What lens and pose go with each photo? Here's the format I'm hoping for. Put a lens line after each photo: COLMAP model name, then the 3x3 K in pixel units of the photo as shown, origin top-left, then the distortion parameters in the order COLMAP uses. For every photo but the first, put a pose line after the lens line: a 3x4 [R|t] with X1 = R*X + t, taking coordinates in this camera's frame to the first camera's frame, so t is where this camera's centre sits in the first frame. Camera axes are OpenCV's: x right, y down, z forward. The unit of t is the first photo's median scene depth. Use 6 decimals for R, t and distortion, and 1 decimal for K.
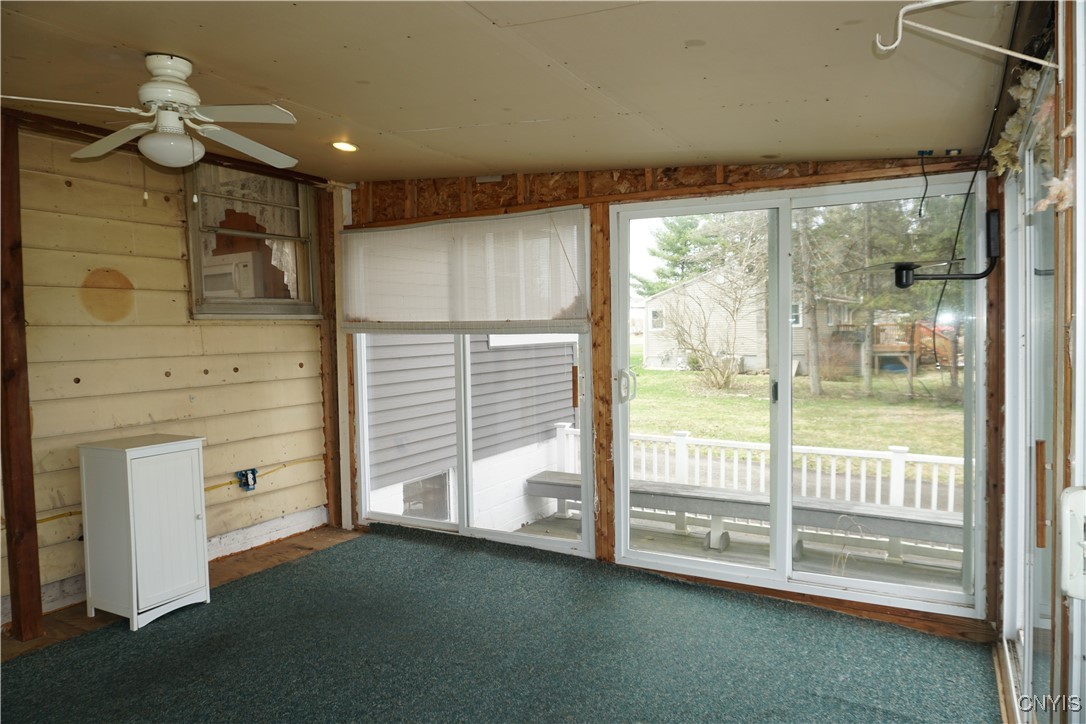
lens RADIAL K [[722.2, 0, 544.9], [0, 722.2, 360.9], [0, 0, 1]] dist [-0.048452, 0.026787]
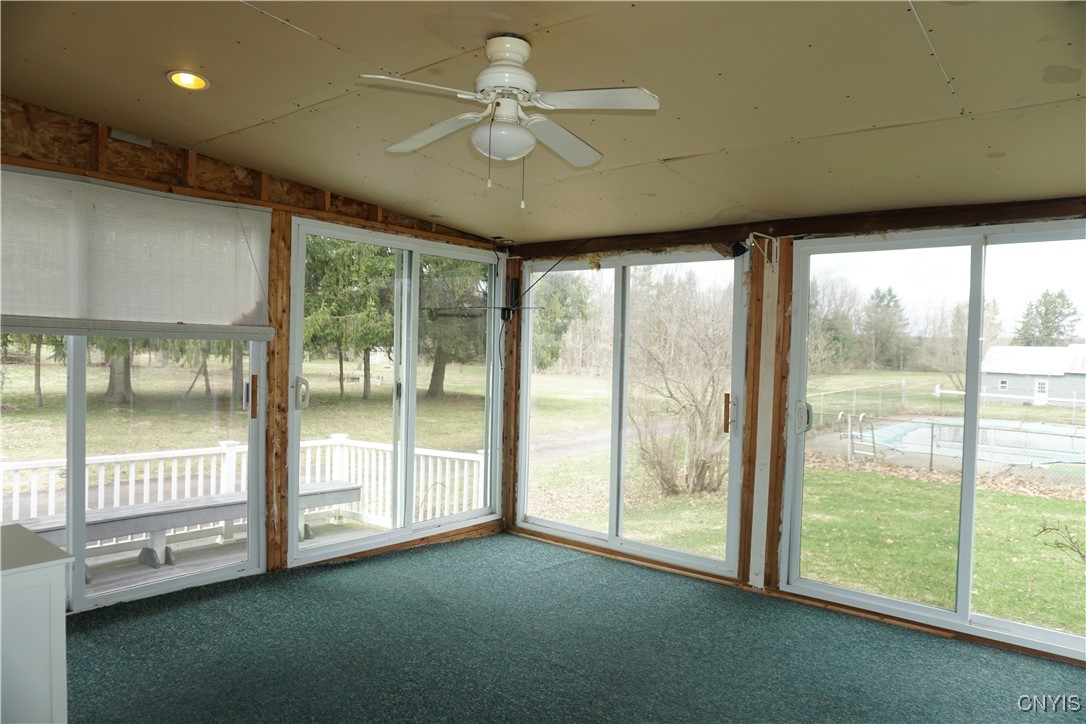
lens RADIAL K [[722.2, 0, 539.8], [0, 722.2, 360.4], [0, 0, 1]] dist [-0.048452, 0.026787]
pose [[0.185422, -0.004054, 0.982651, -0.826167], [0.007104, 0.999971, 0.002785, -0.012159], [-0.982633, 0.006464, 0.185445, 0.461243]]
